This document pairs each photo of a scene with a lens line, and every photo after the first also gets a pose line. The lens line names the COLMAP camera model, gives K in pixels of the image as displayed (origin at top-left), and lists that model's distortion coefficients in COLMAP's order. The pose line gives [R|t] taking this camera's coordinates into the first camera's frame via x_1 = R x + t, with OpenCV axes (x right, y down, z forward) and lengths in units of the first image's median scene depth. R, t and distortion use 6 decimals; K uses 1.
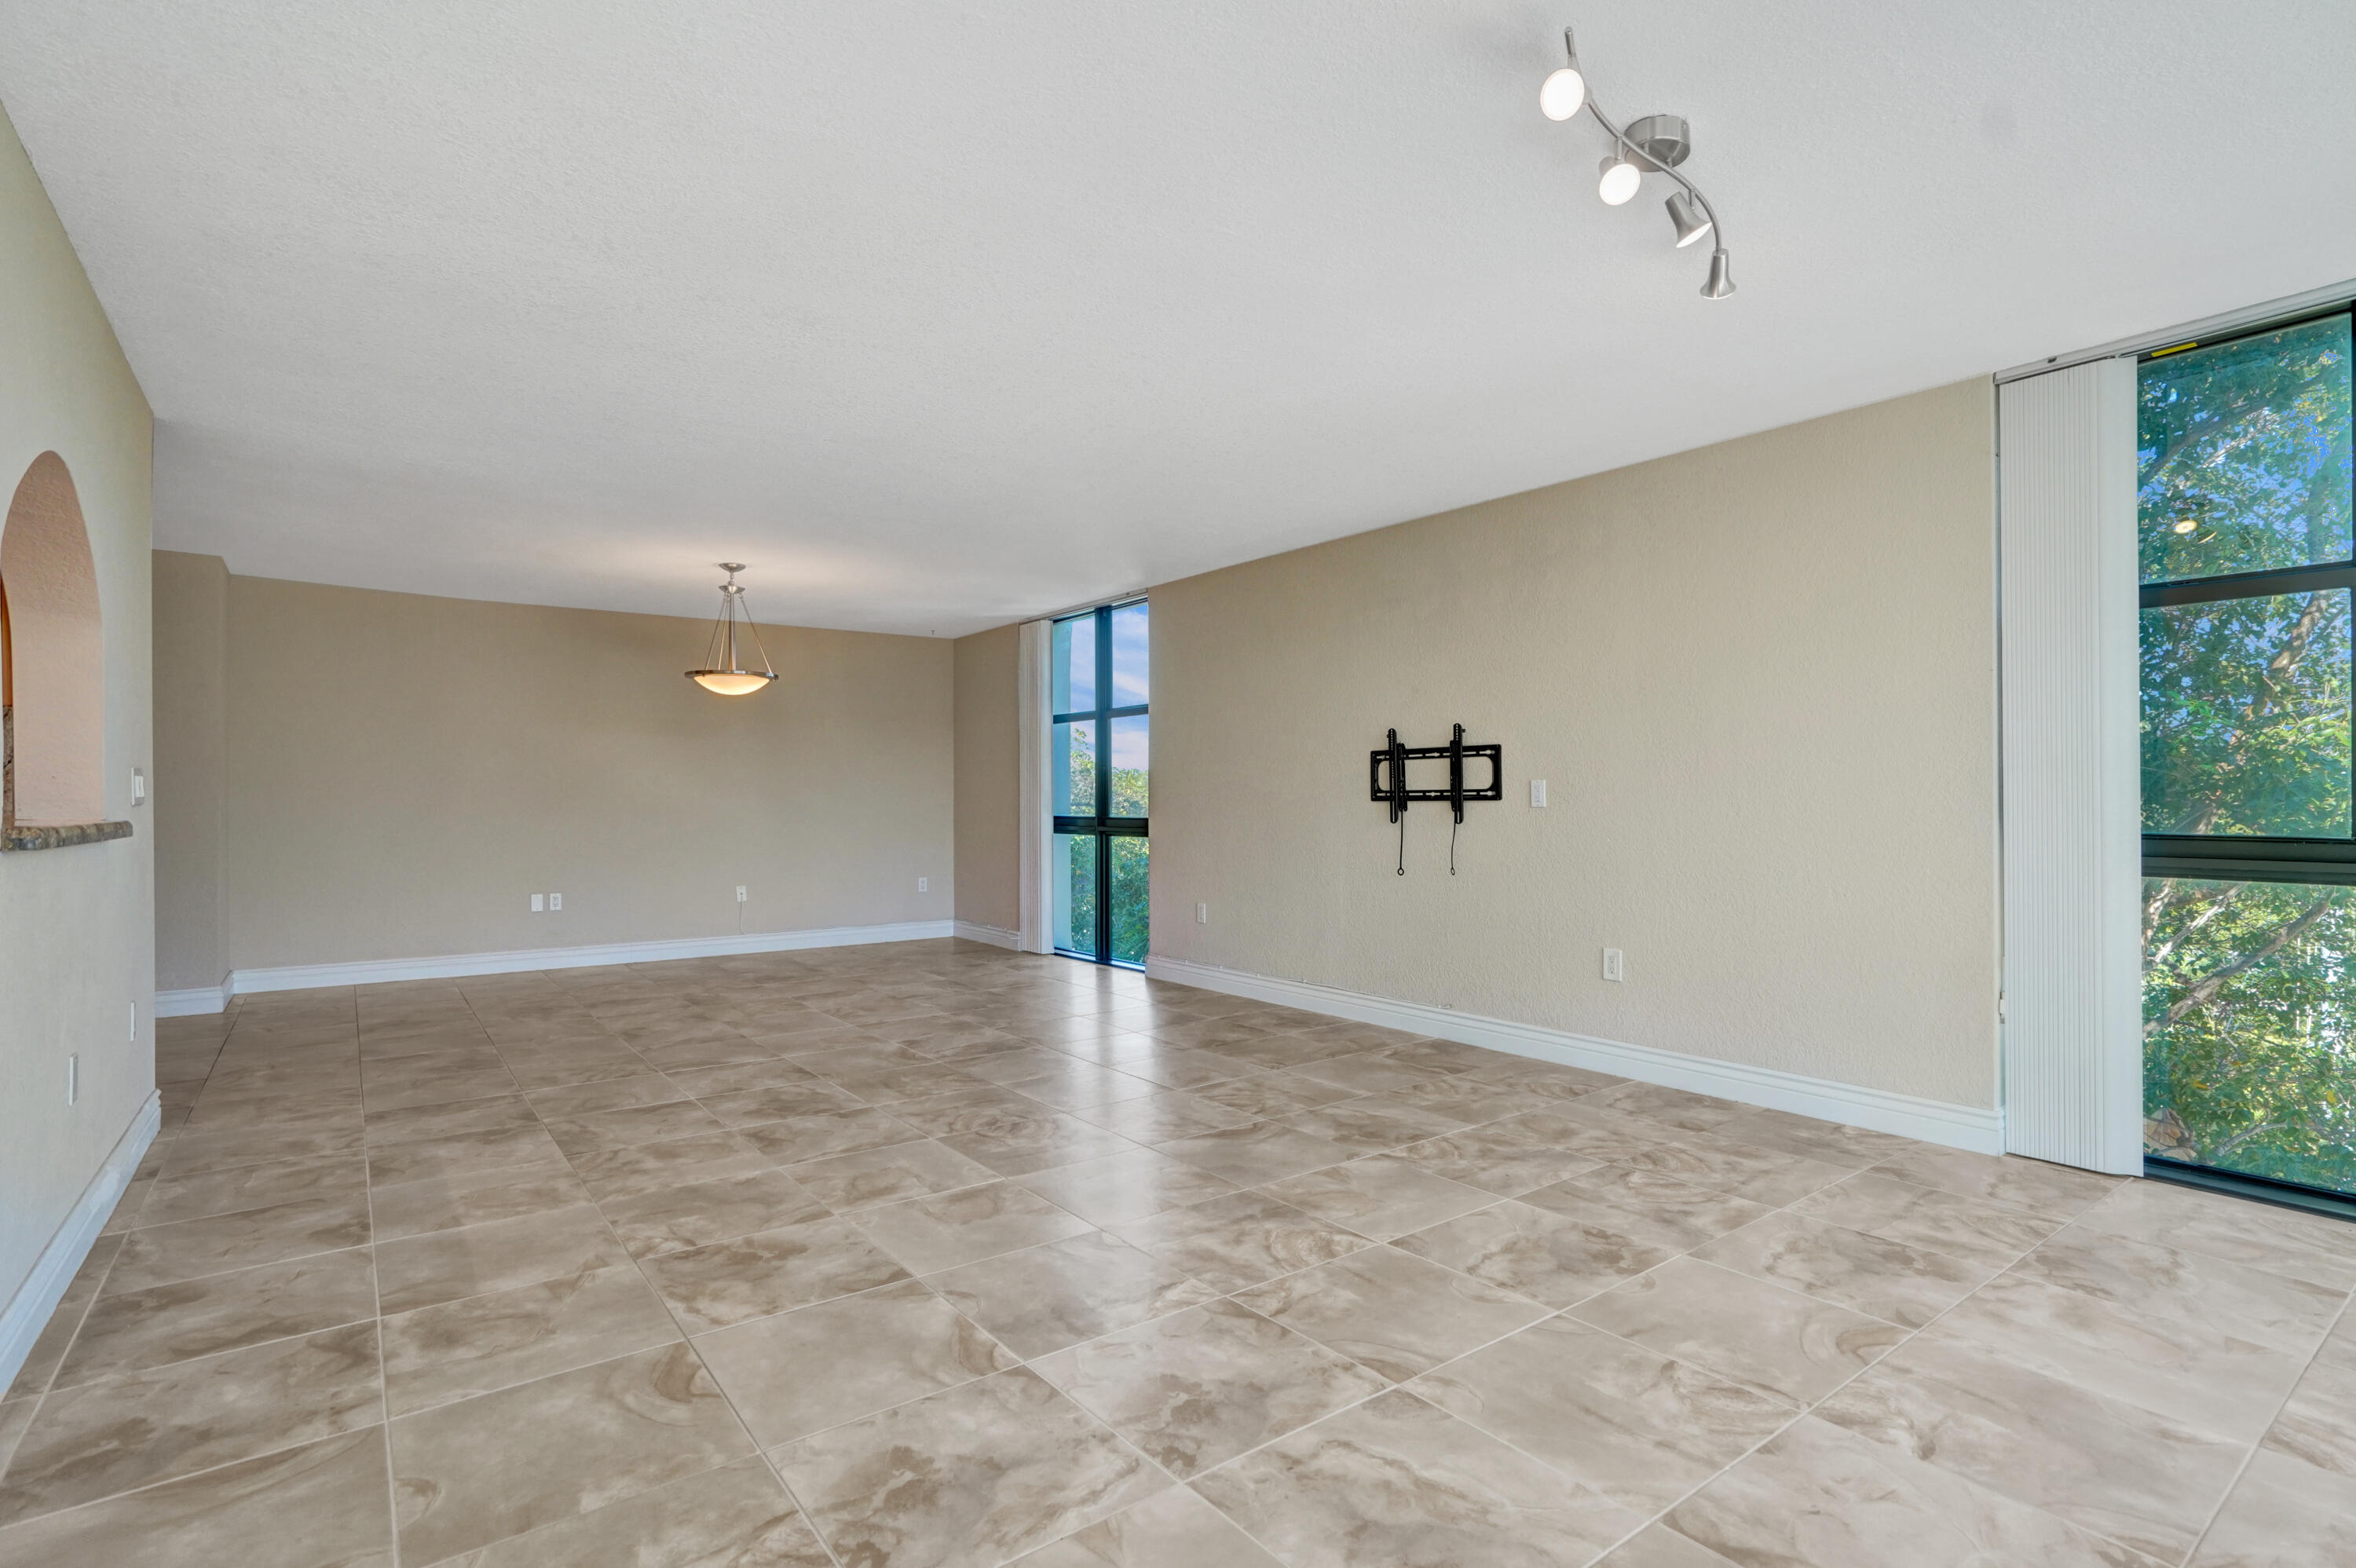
lens RADIAL K [[1127.9, 0, 1174.5], [0, 1127.9, 797.6], [0, 0, 1]] dist [-0.021844, 0.013135]
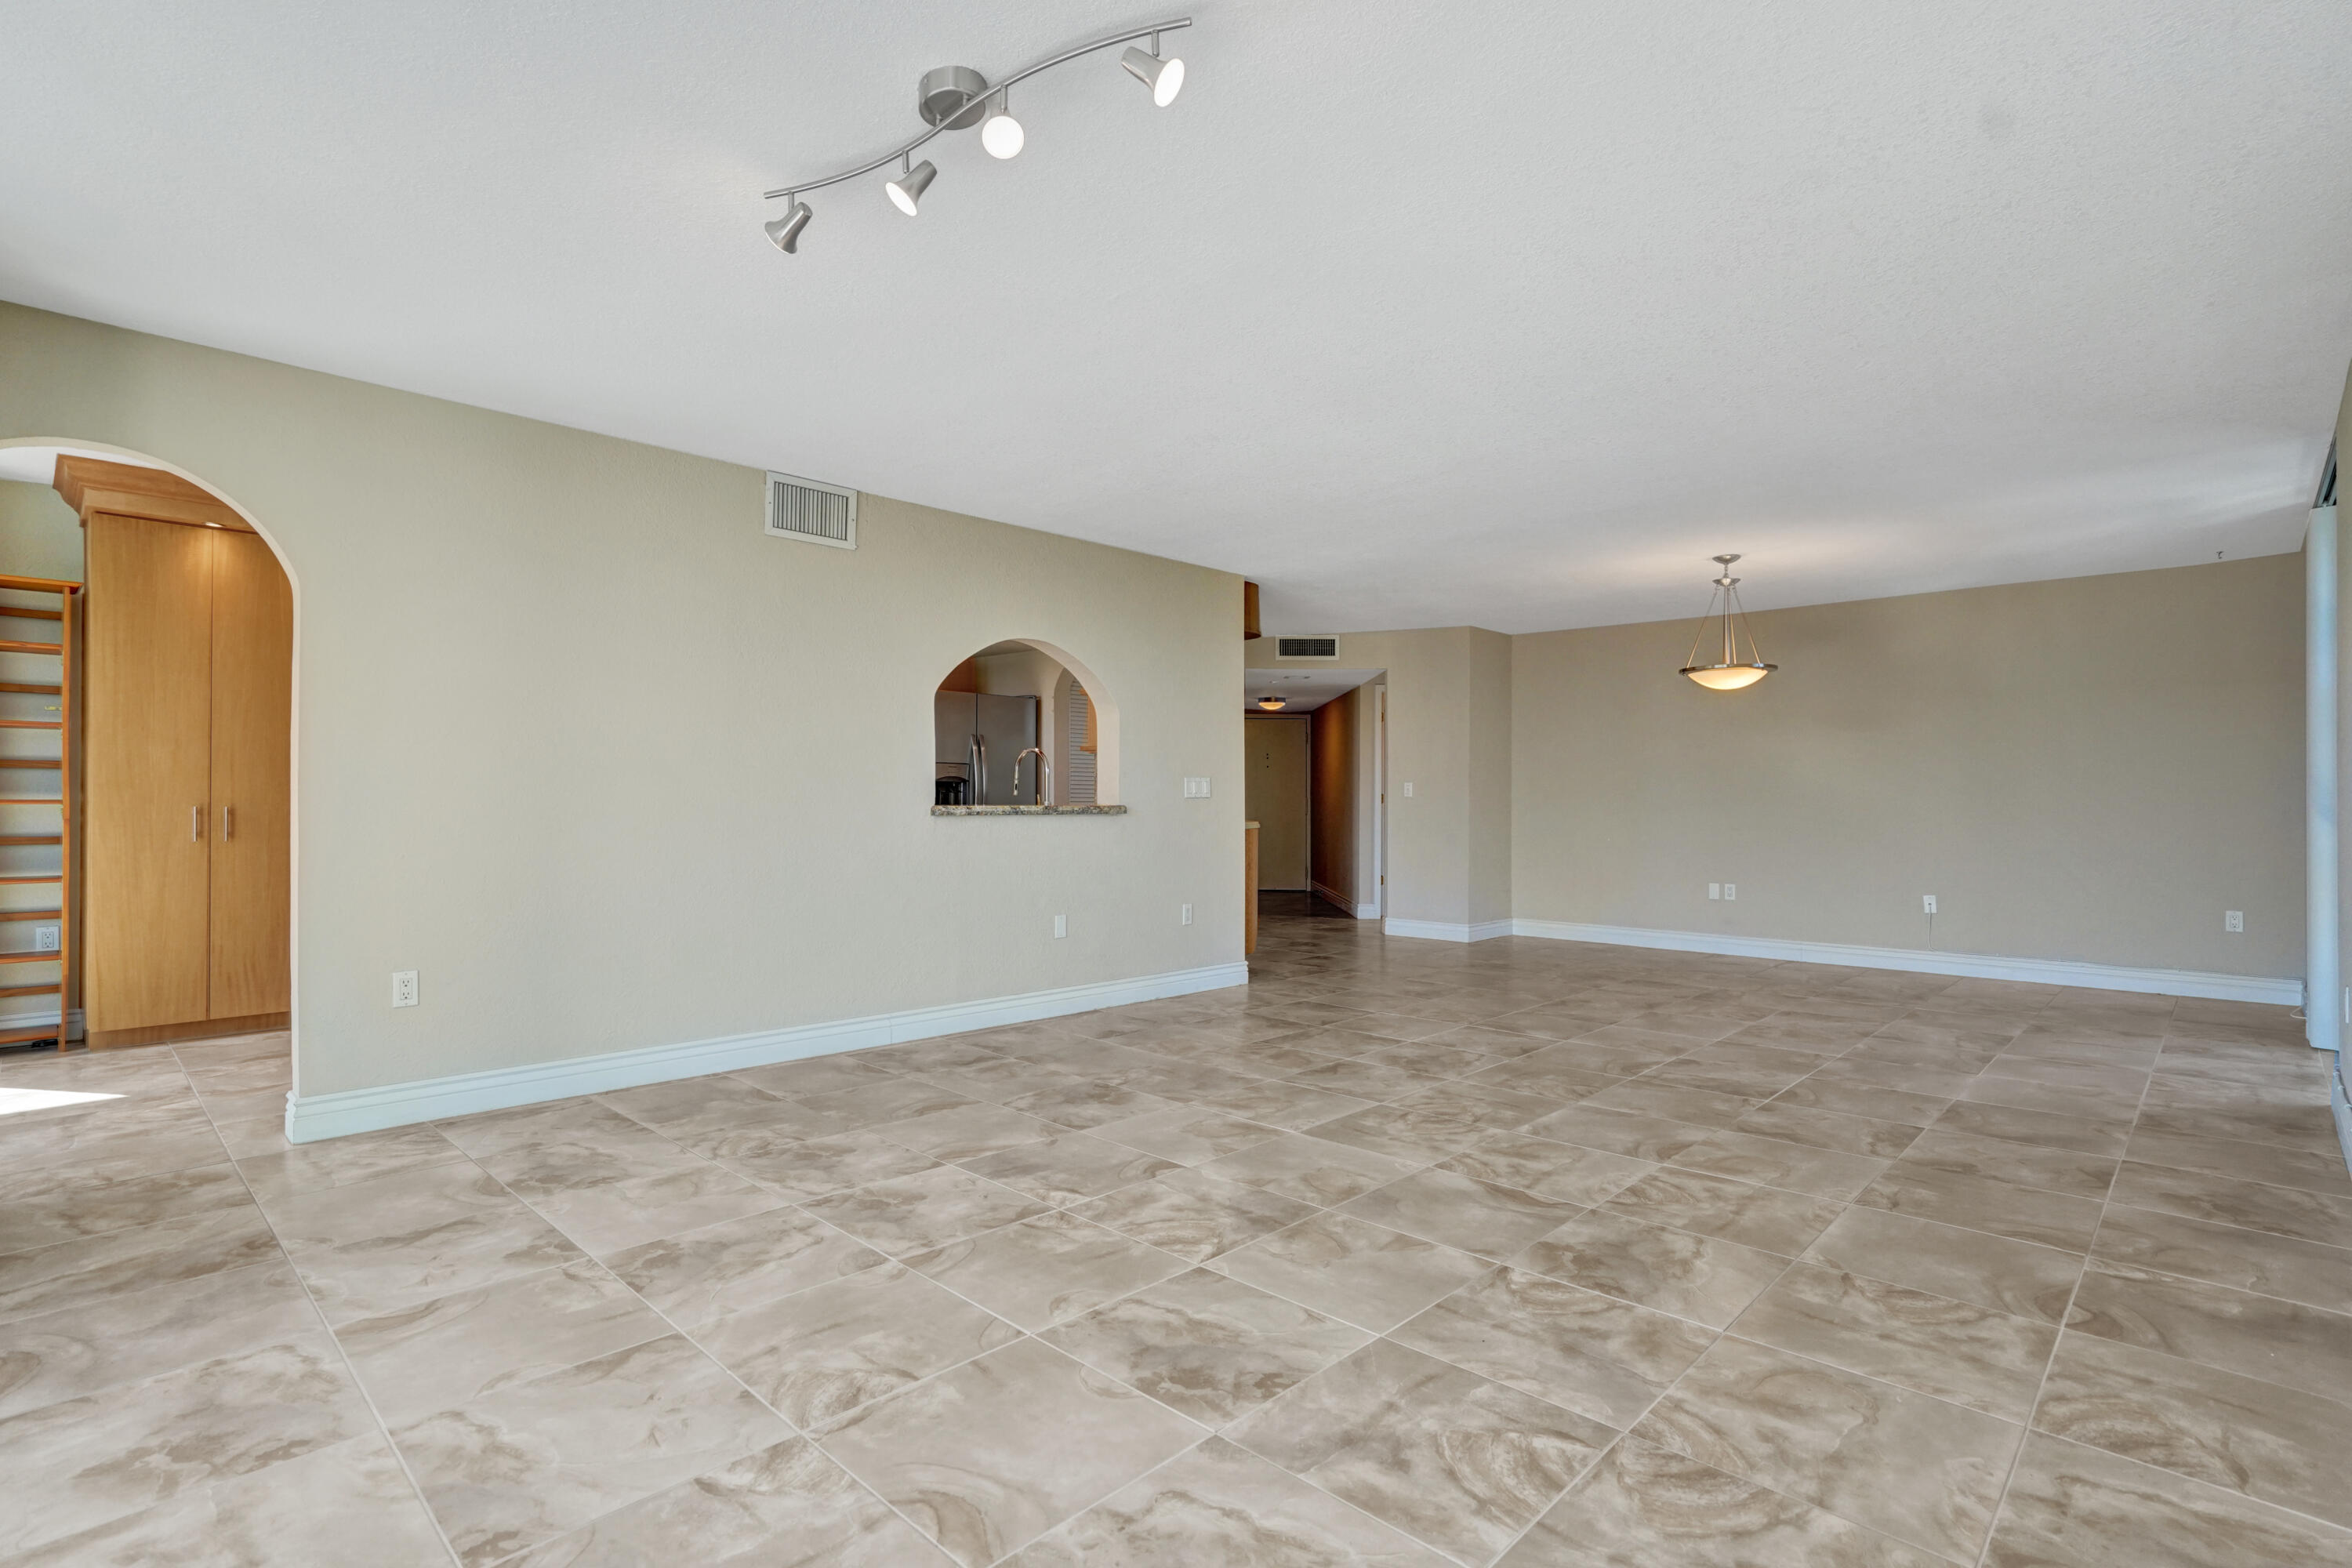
lens RADIAL K [[1126.1, 0, 1170.1], [0, 1126.1, 793.6], [0, 0, 1]] dist [-0.021844, 0.013135]
pose [[0.140471, -0.007676, -0.990055, 1.039154], [0.007938, 0.999947, -0.006627, 0.004779], [0.990053, -0.006928, 0.140525, 0.783838]]
